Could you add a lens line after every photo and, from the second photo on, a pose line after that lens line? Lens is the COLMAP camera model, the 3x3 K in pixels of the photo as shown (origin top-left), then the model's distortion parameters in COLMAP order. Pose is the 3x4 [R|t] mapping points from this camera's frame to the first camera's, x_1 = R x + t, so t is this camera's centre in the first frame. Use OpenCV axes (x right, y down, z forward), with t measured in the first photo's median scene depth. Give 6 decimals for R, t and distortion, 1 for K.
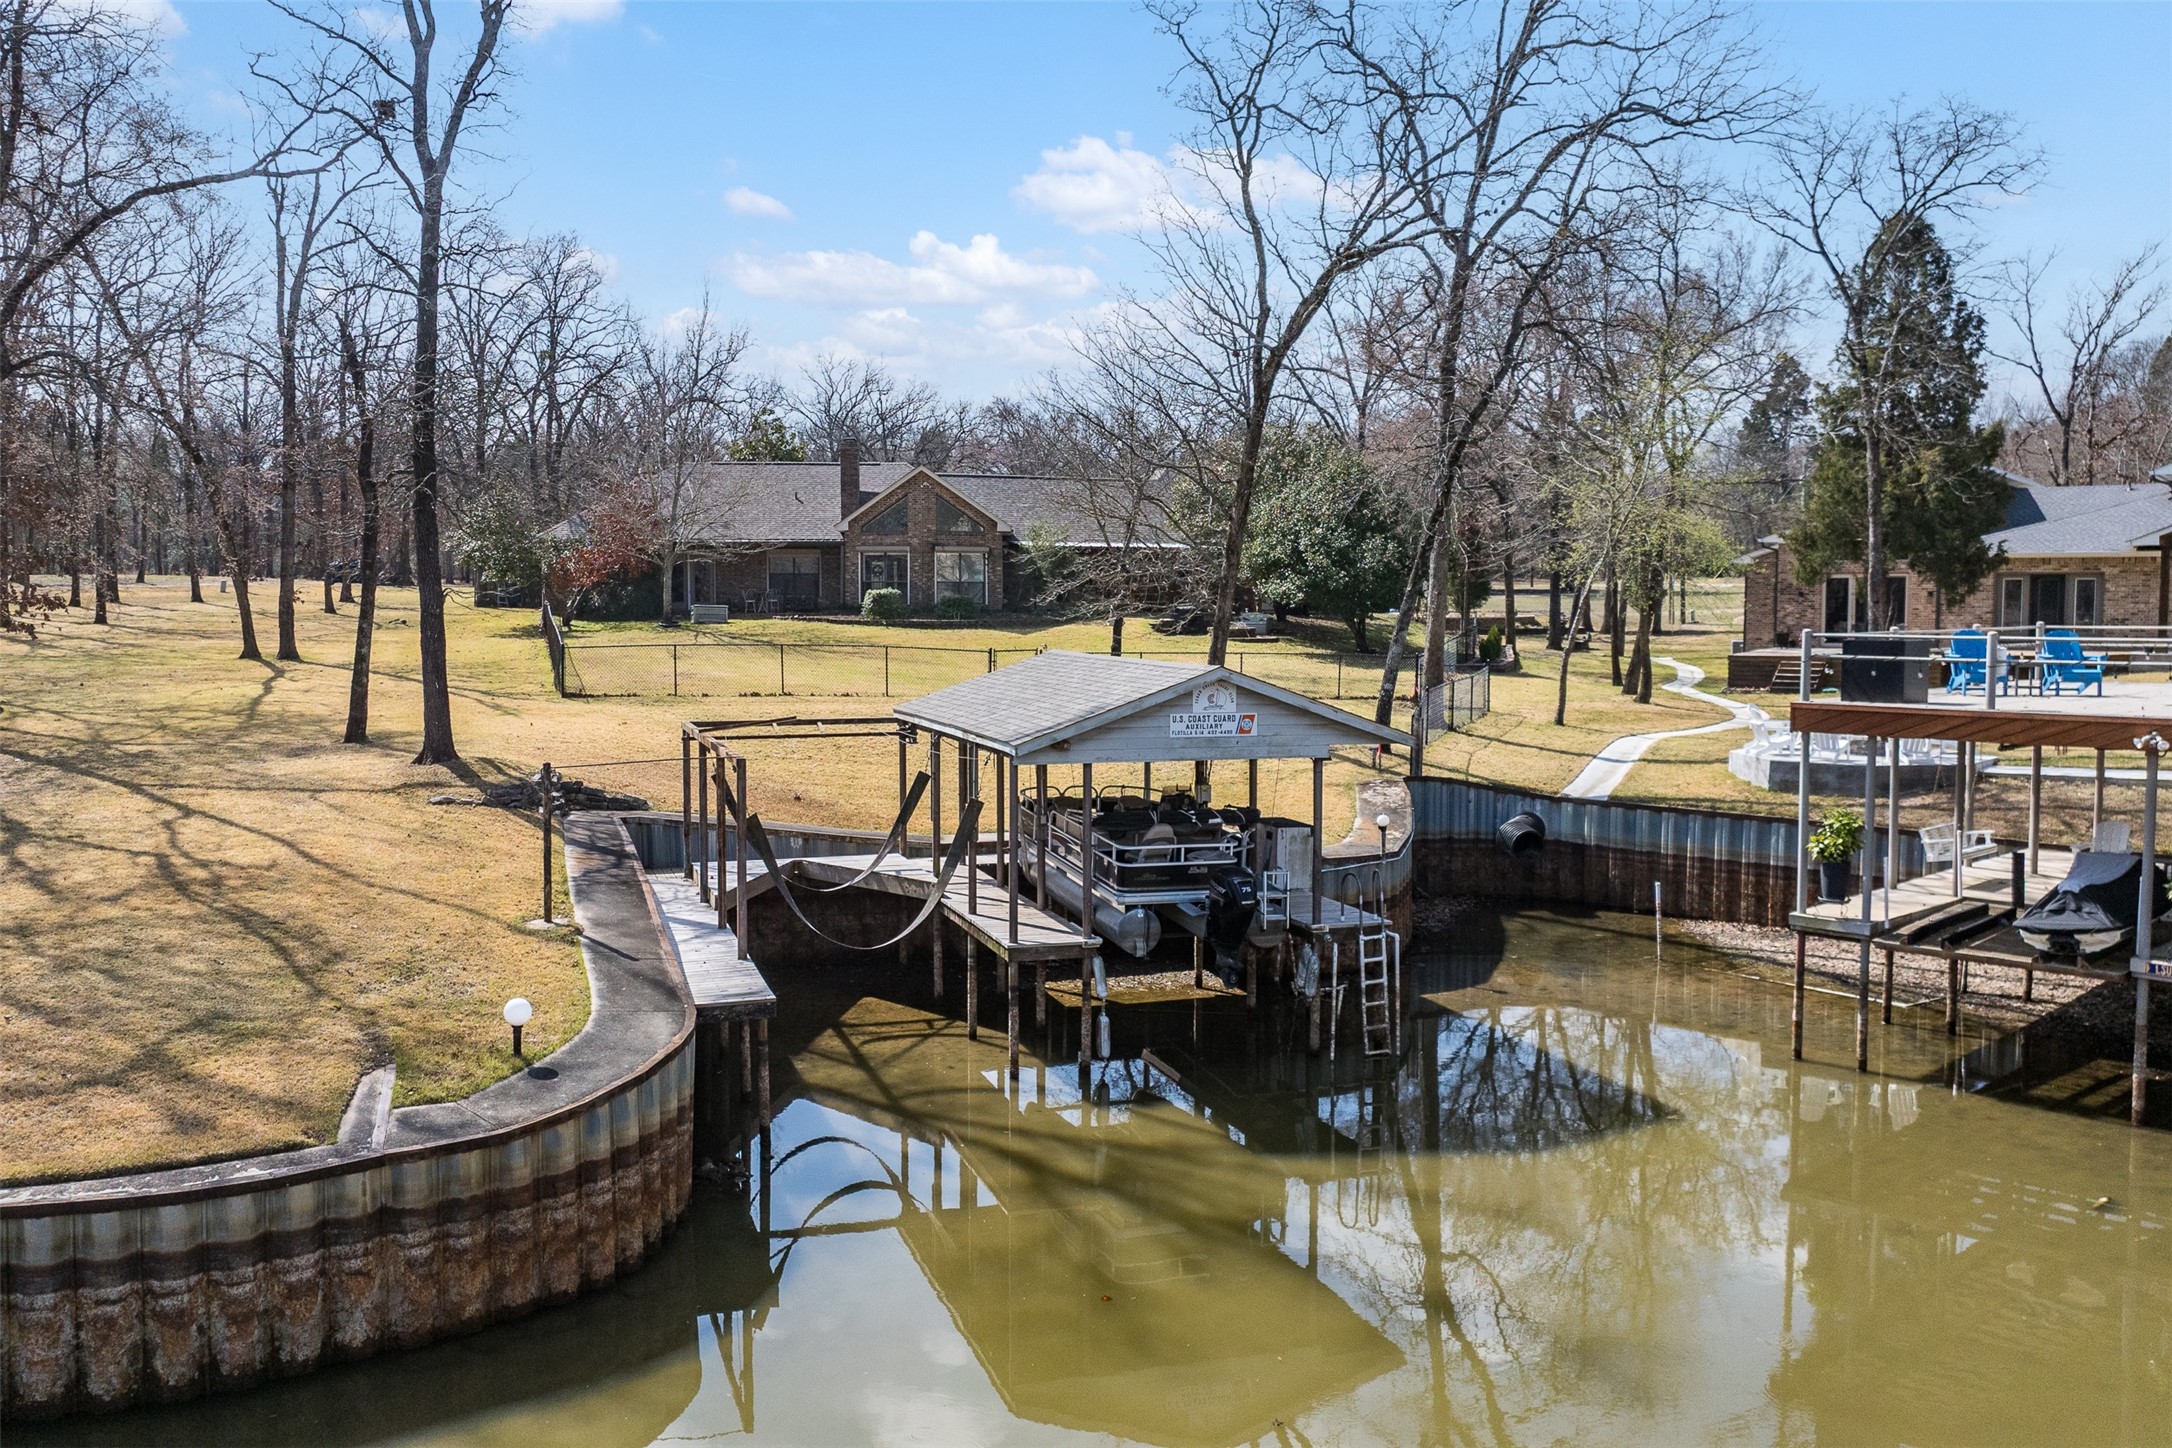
lens RADIAL K [[1792.7, 0, 1054.5], [0, 1792.7, 675.3], [0, 0, 1]] dist [-0.013140, -0.049128]
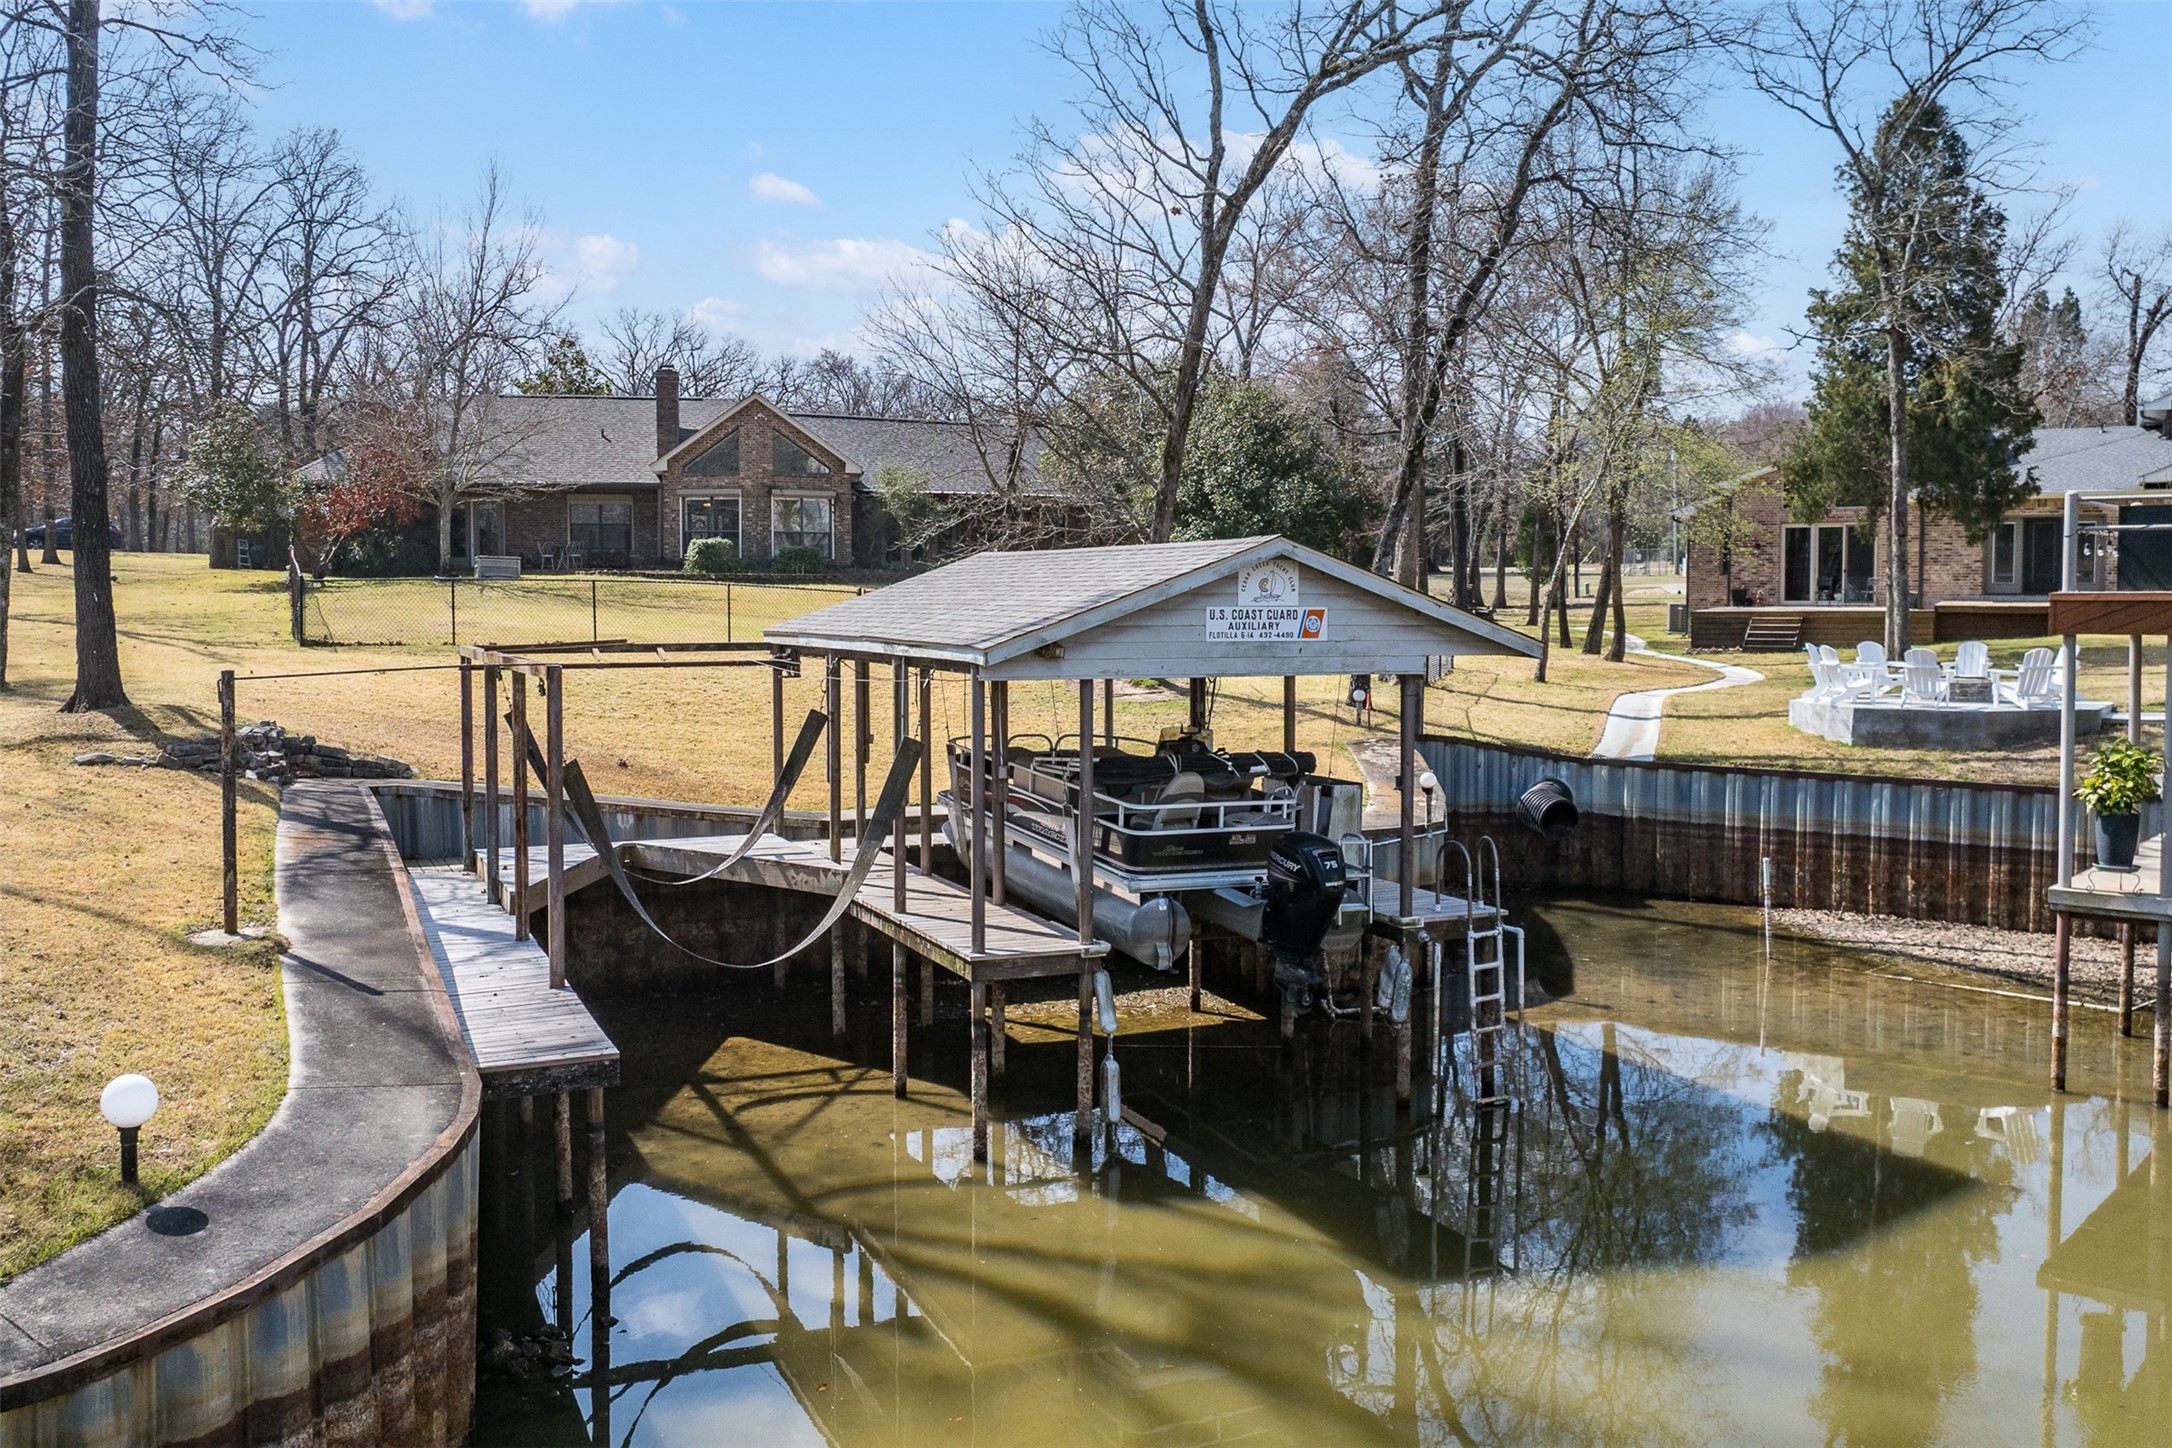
lens RADIAL K [[1792.7, 0, 1054.5], [0, 1792.7, 675.3], [0, 0, 1]] dist [-0.013140, -0.049128]
pose [[0.993709, -0.004349, 0.111910, -0.056063], [0.005200, 0.999960, -0.007321, 0.043317], [-0.111874, 0.007857, 0.993691, 0.282980]]
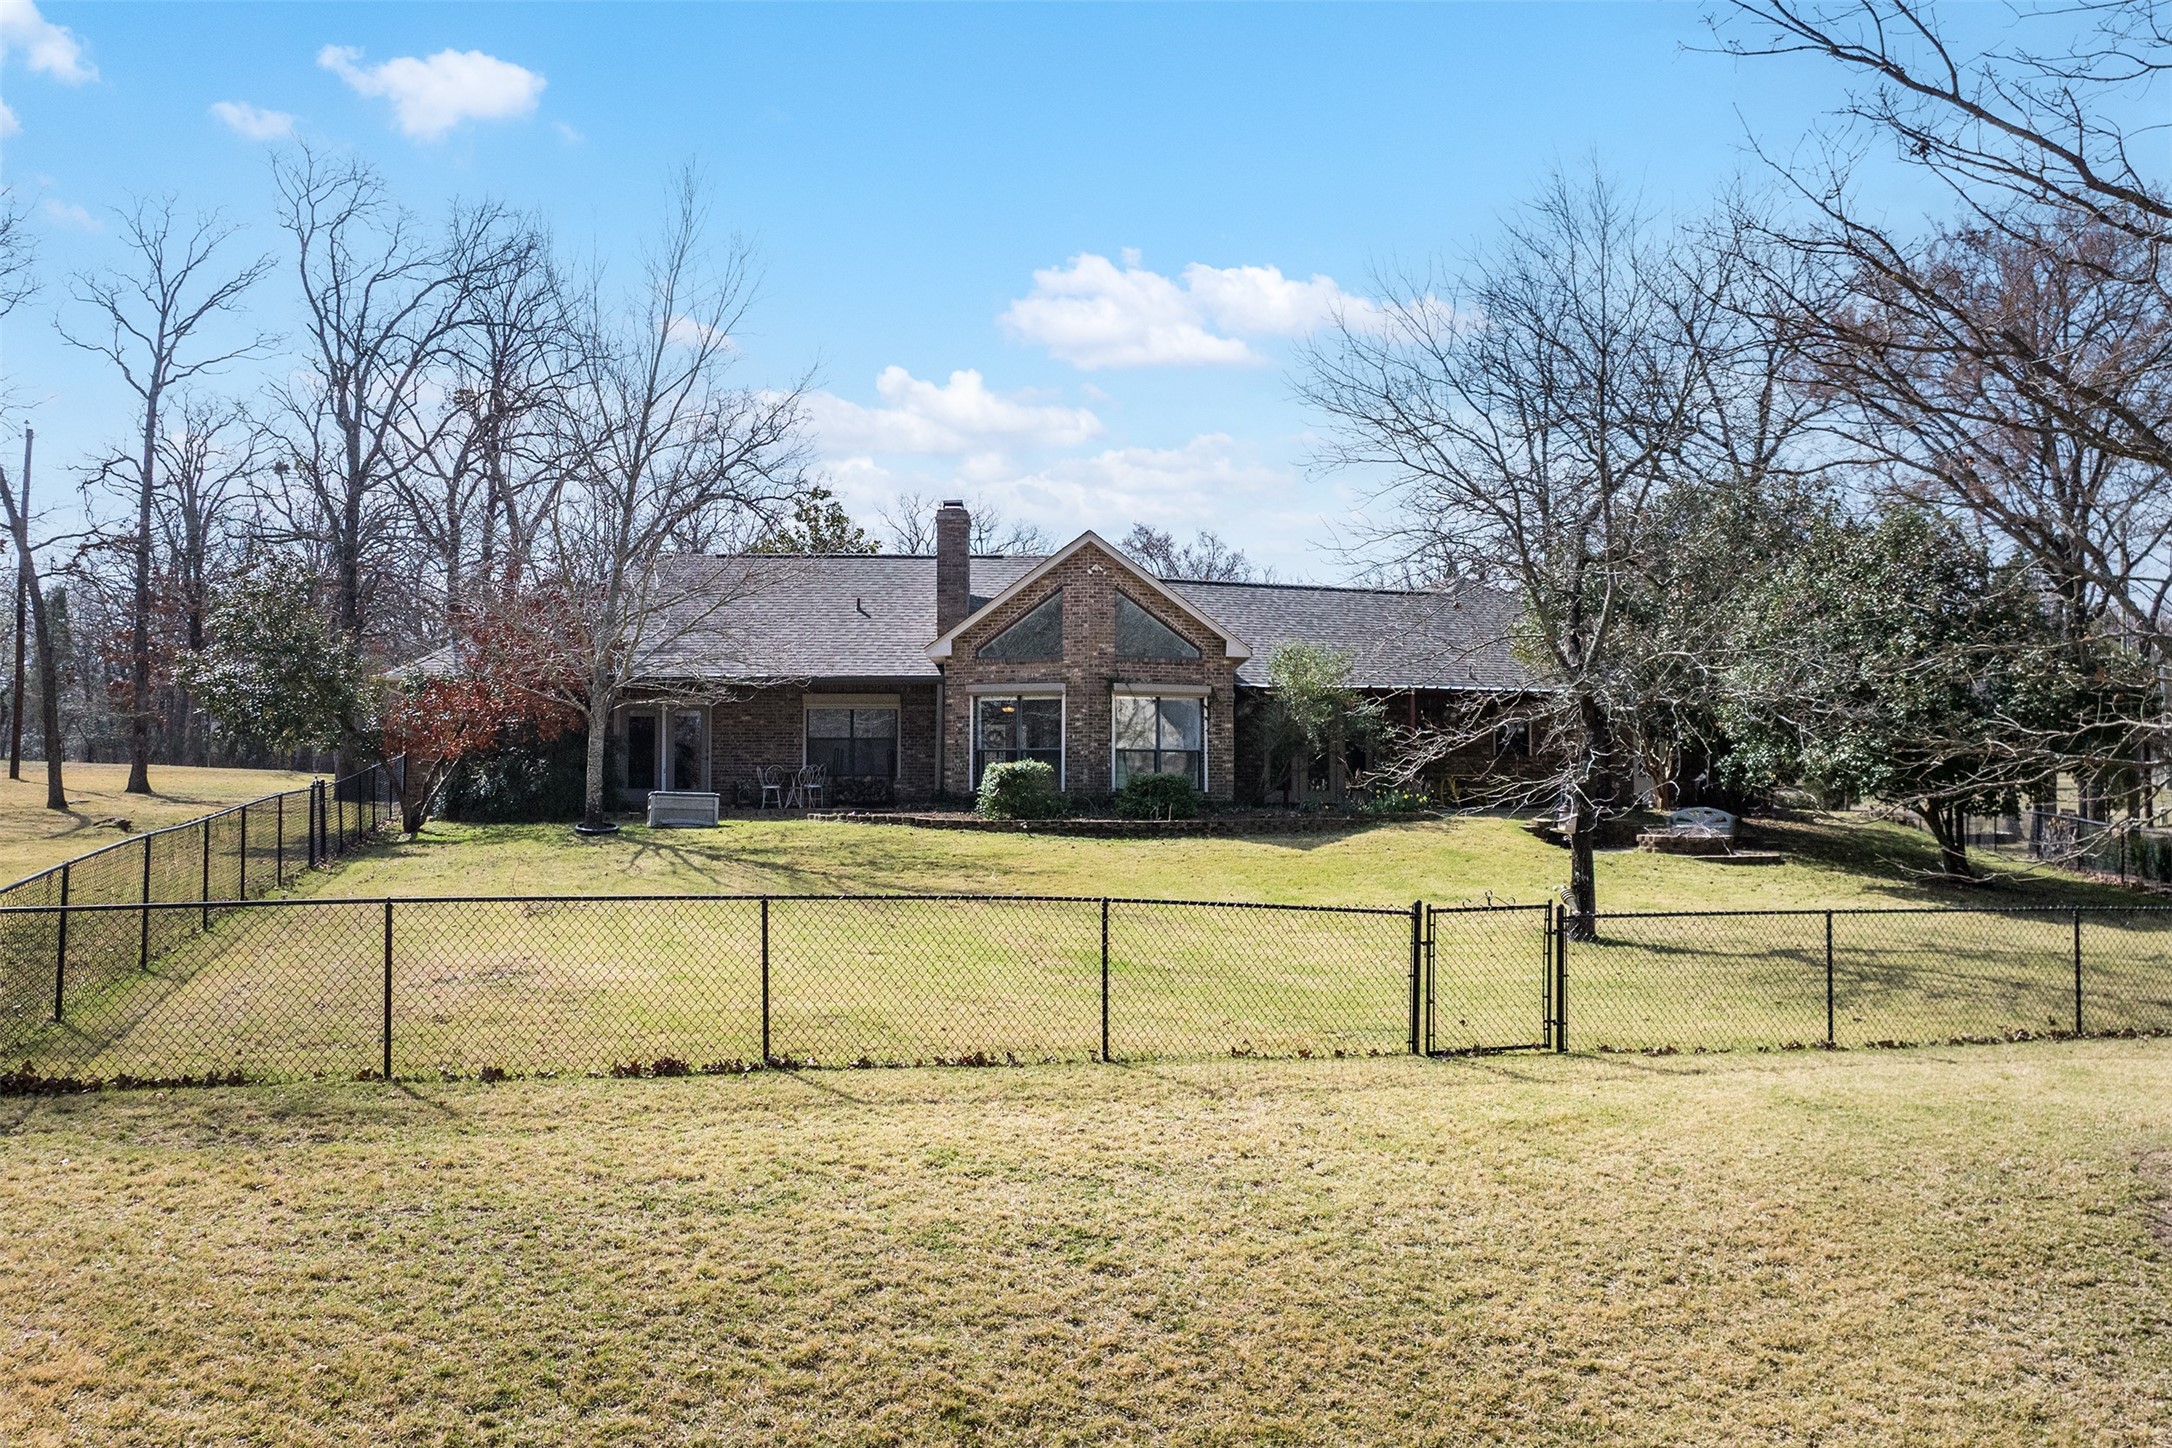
lens RADIAL K [[1566.6, 0, 1086.0], [0, 1566.6, 724.0], [0, 0, 1]] dist [-0.028885, 0.000675]
pose [[0.999910, -0.000385, -0.013432, -0.132029], [-0.000878, 0.995578, -0.093935, -0.030674], [0.013409, 0.093938, 0.995488, 1.032596]]
